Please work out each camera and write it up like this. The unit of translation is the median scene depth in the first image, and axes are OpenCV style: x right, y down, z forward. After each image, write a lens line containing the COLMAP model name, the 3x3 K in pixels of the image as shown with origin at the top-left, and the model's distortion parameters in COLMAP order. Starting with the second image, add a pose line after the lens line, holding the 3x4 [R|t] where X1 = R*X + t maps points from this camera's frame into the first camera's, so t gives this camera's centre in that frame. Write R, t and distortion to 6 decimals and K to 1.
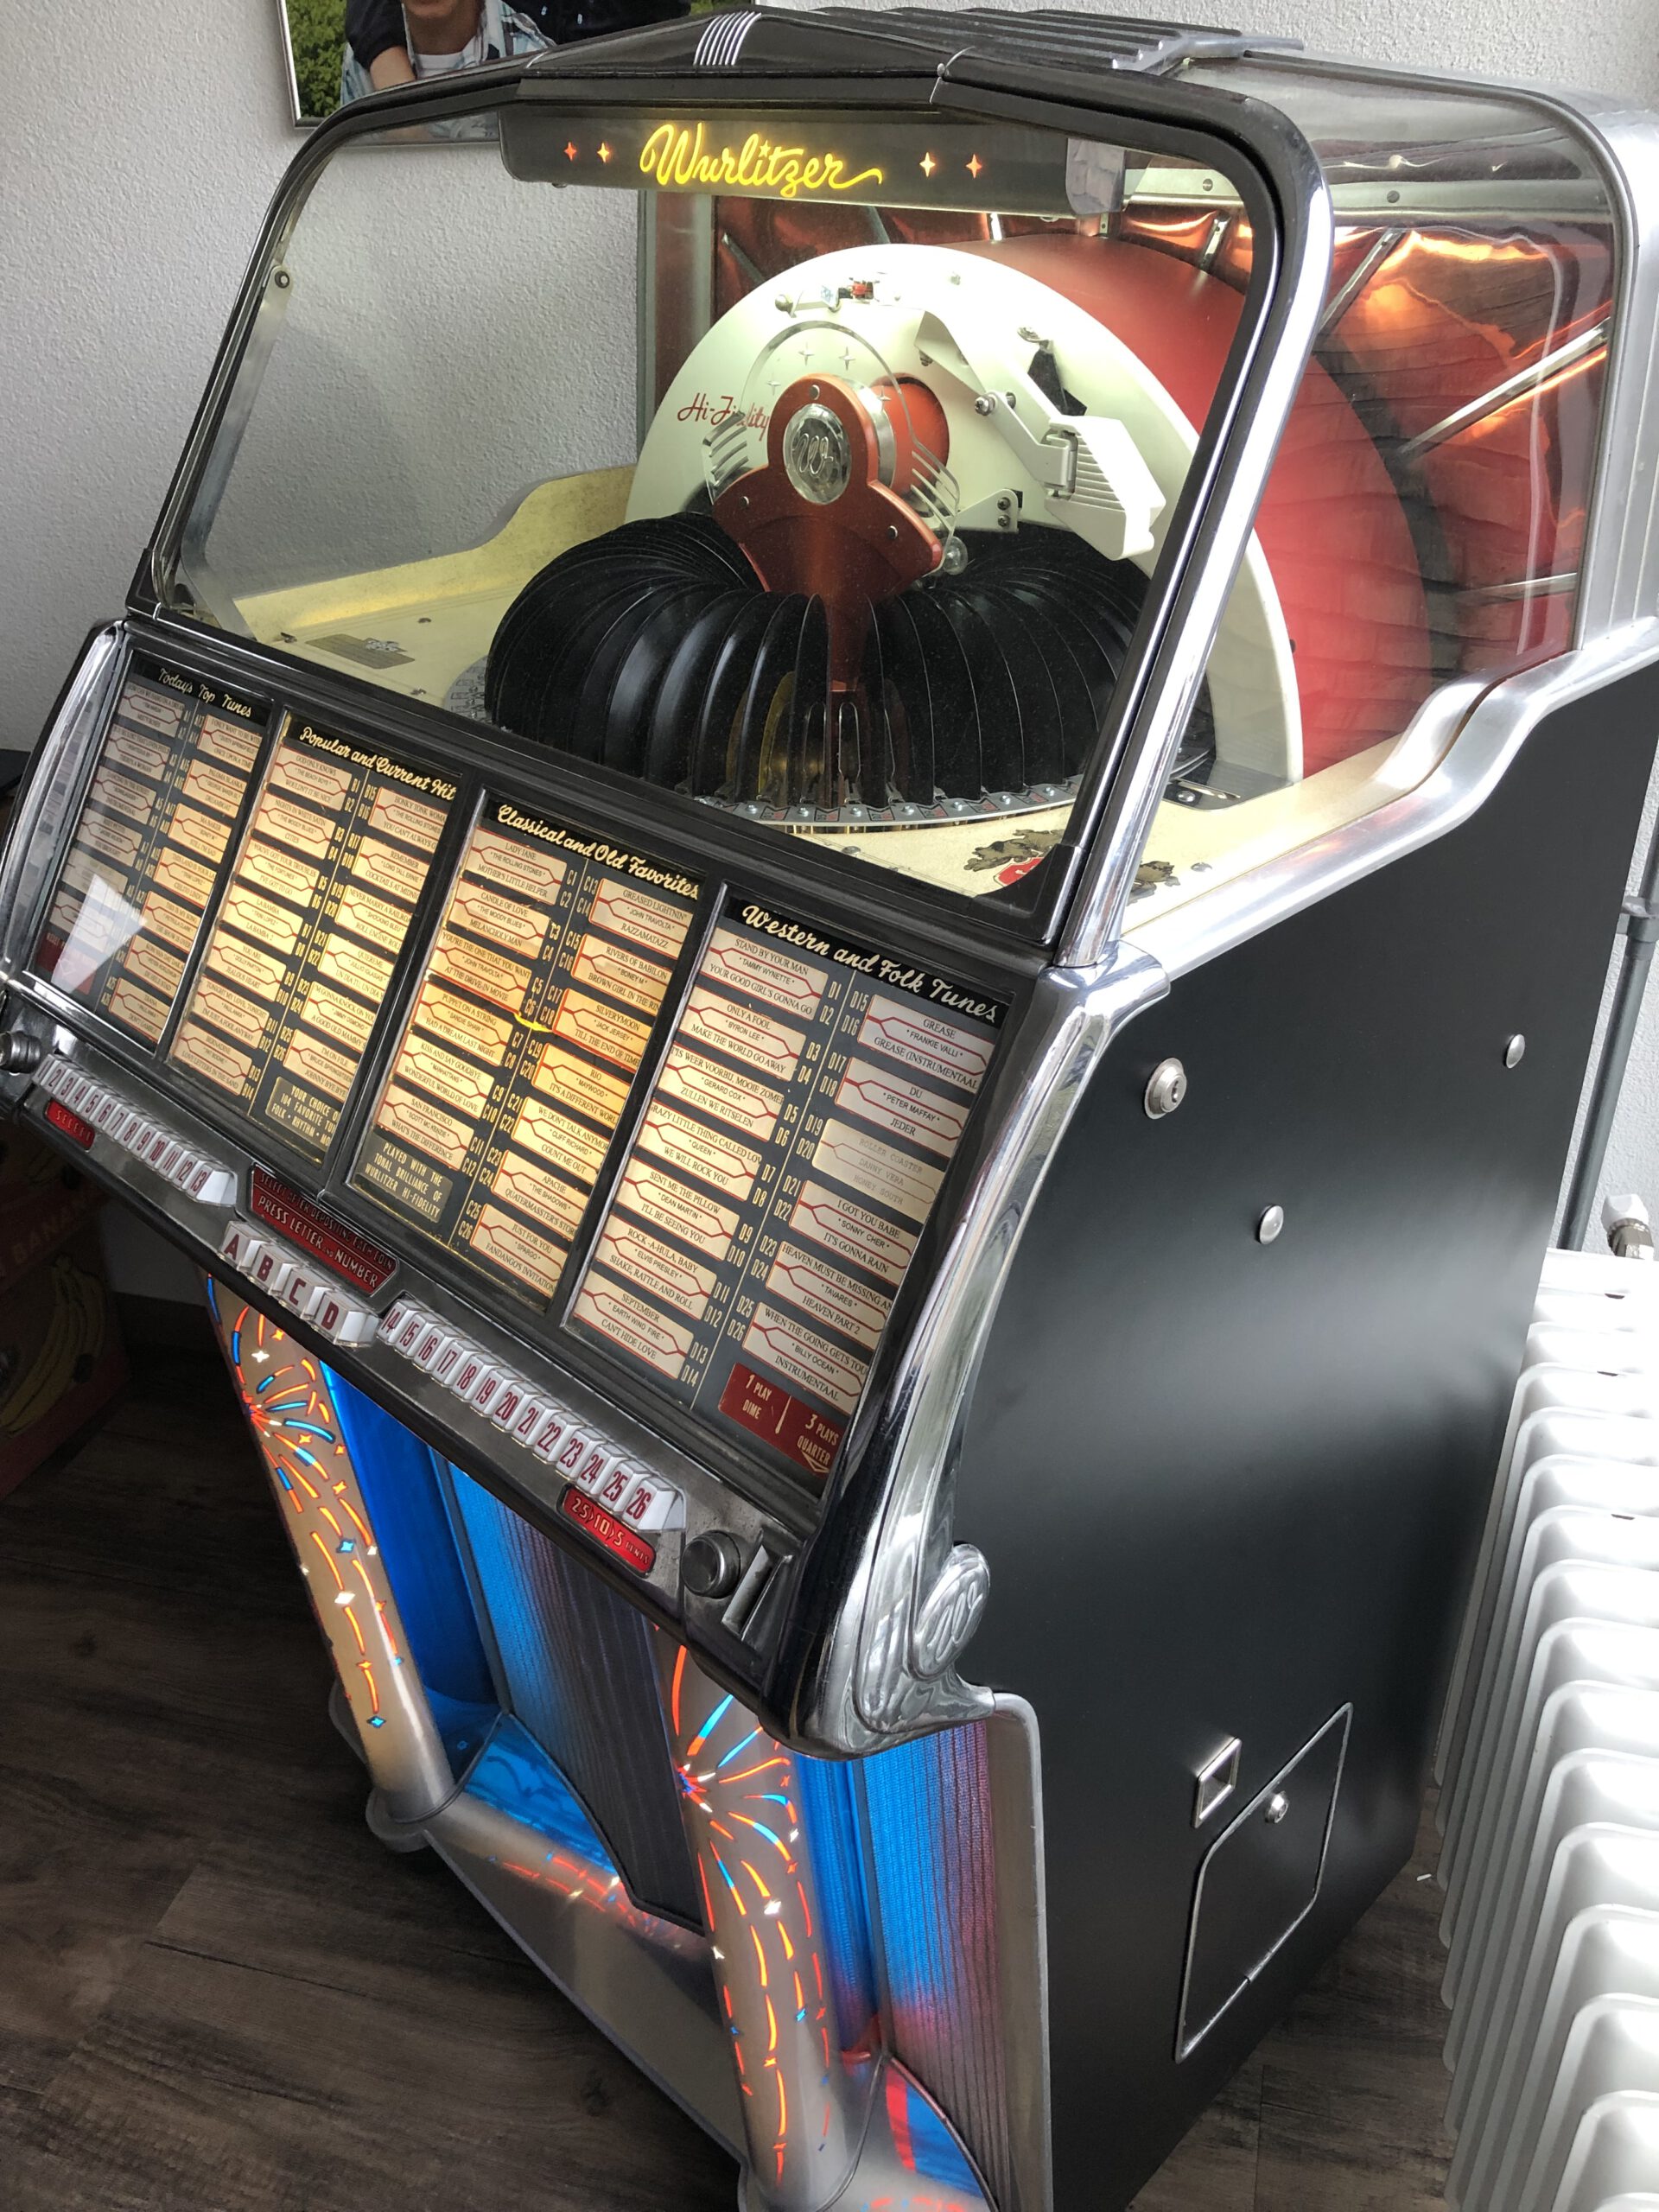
lens RADIAL K [[1816.3, 0, 844.1], [0, 1816.3, 1086.4], [0, 0, 1]] dist [0.060921, -0.072144]
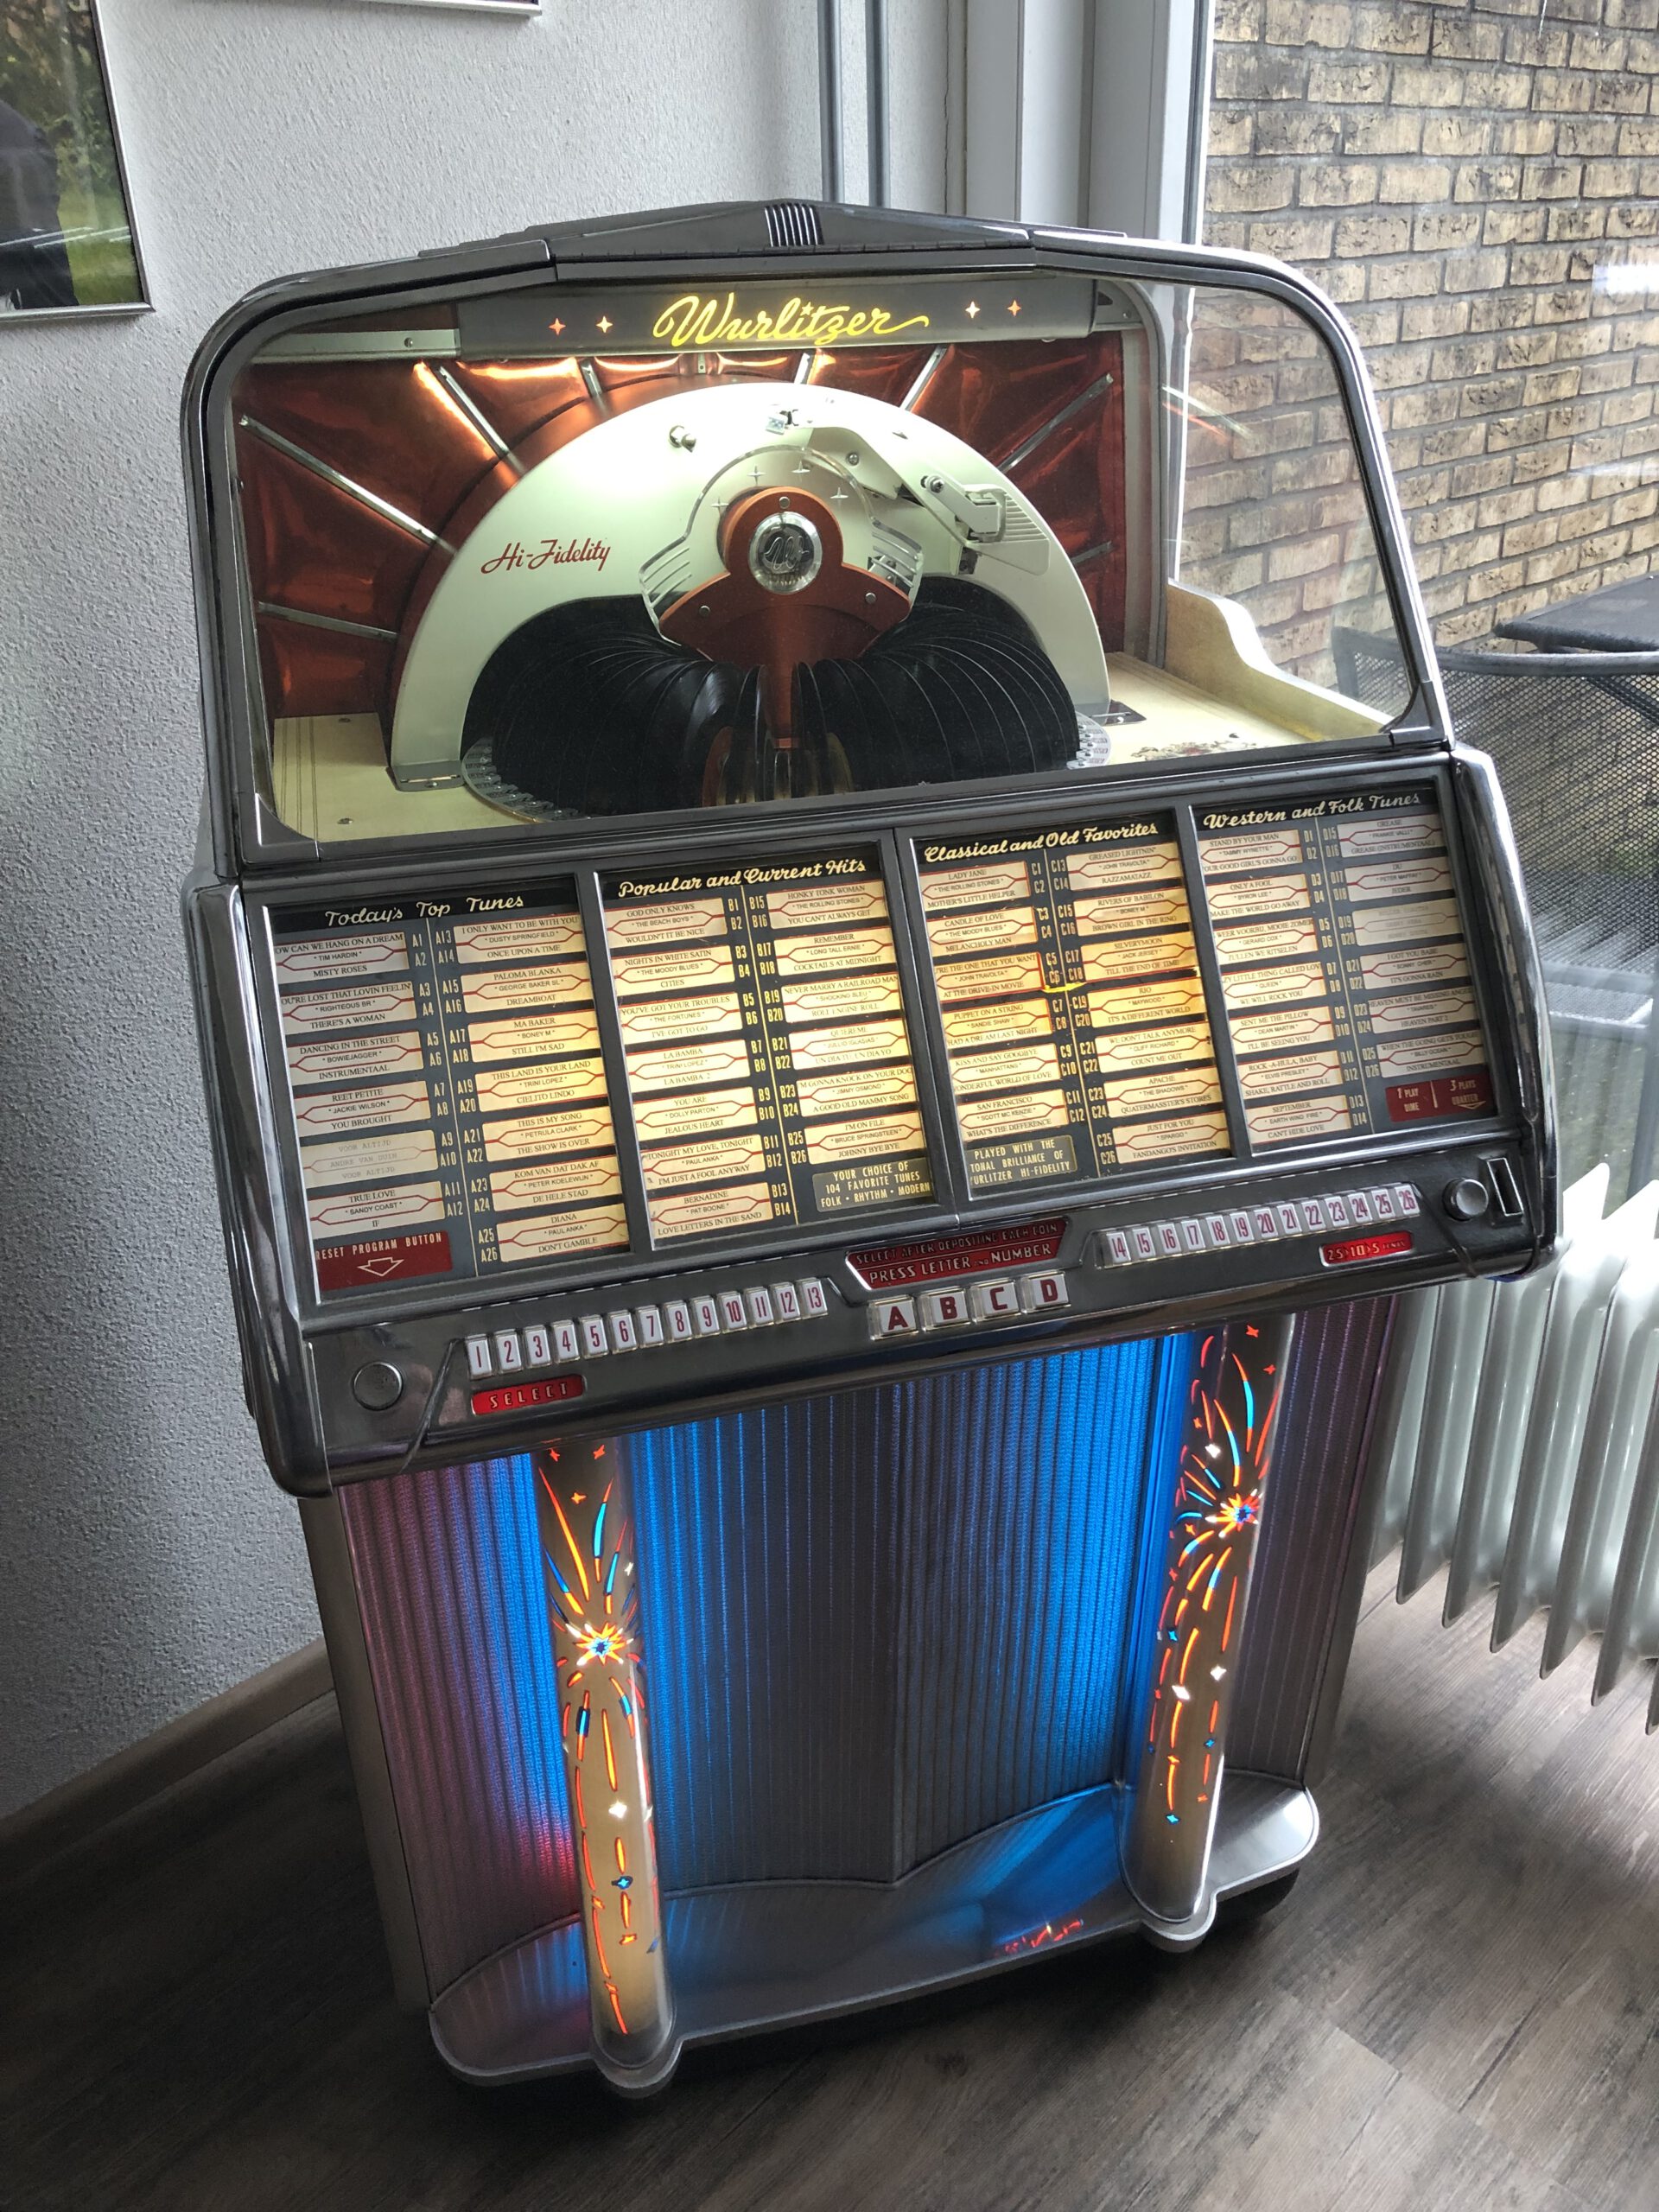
lens RADIAL K [[1816.3, 0, 830.5], [0, 1816.3, 1095.7], [0, 0, 1]] dist [0.060921, -0.072144]
pose [[0.508808, -0.380402, 0.772275, -1.178762], [0.439784, 0.886042, 0.146692, -0.210205], [-0.740070, 0.264996, 0.618120, 0.356629]]
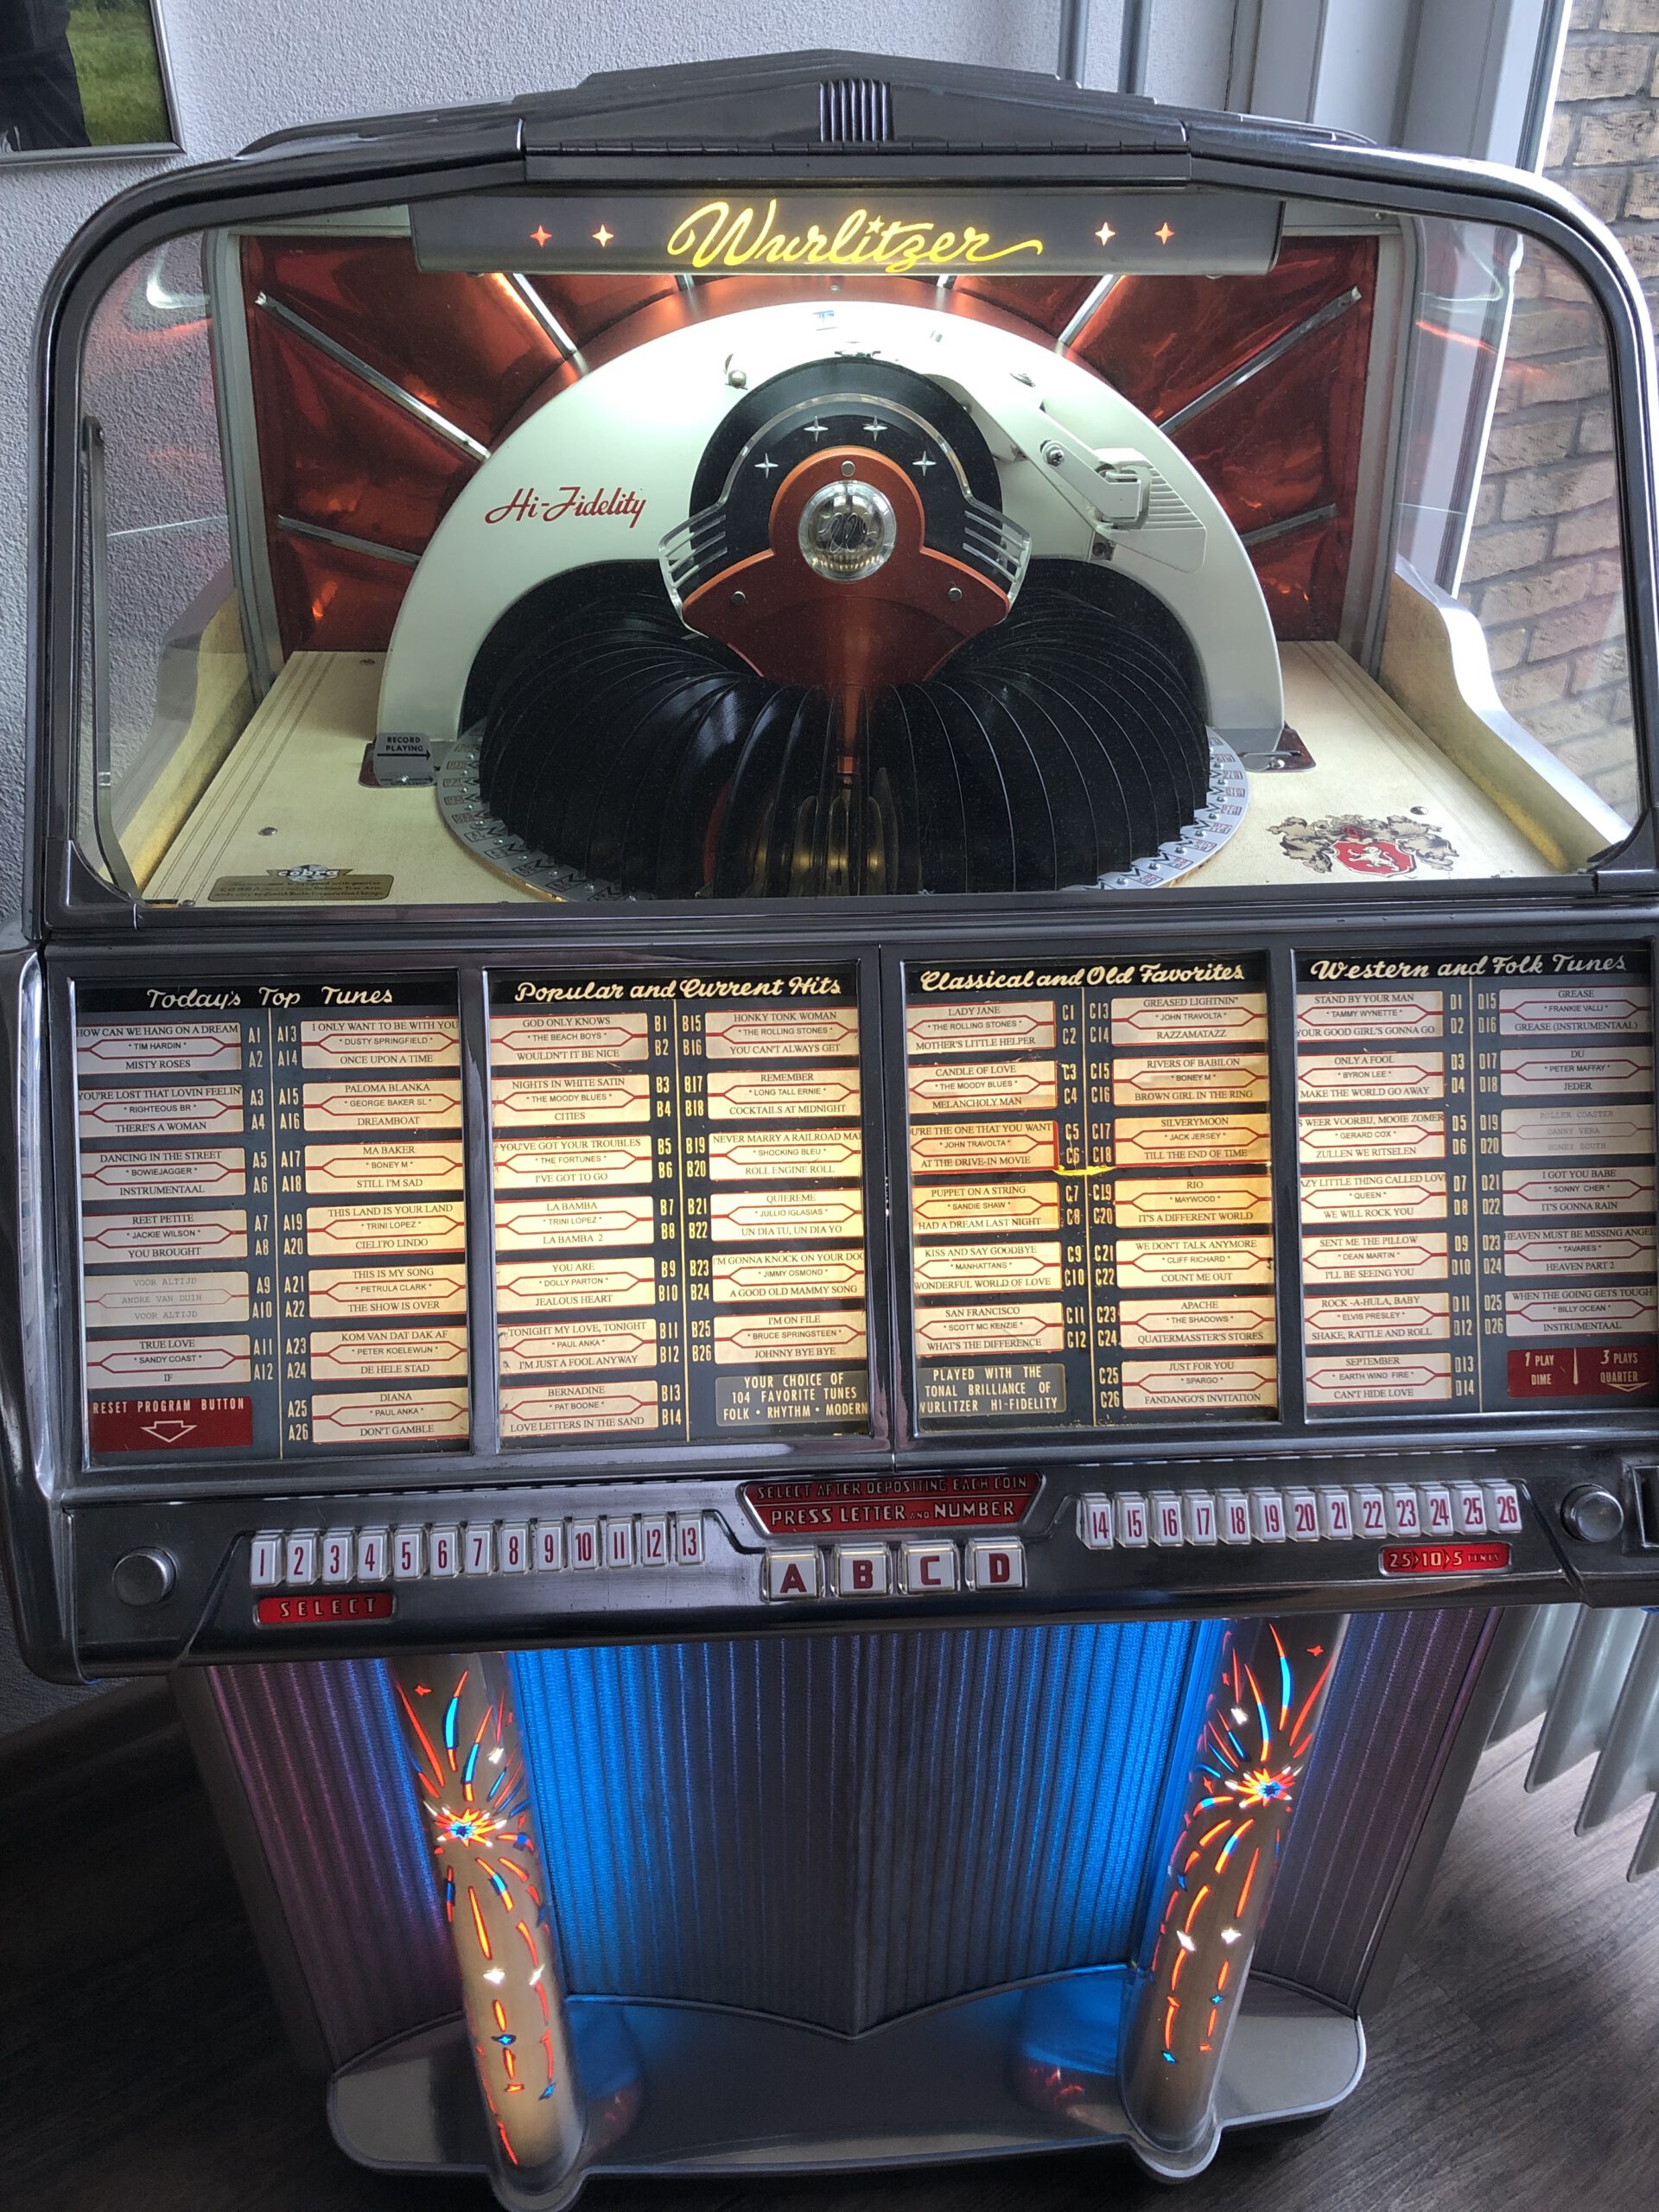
lens RADIAL K [[1816.3, 0, 822.5], [0, 1816.3, 1090.8], [0, 0, 1]] dist [0.060921, -0.072144]
pose [[0.675591, -0.380127, 0.631728, -0.808438], [0.353256, 0.918977, 0.175188, -0.273903], [-0.647137, 0.104806, 0.755135, 0.351616]]
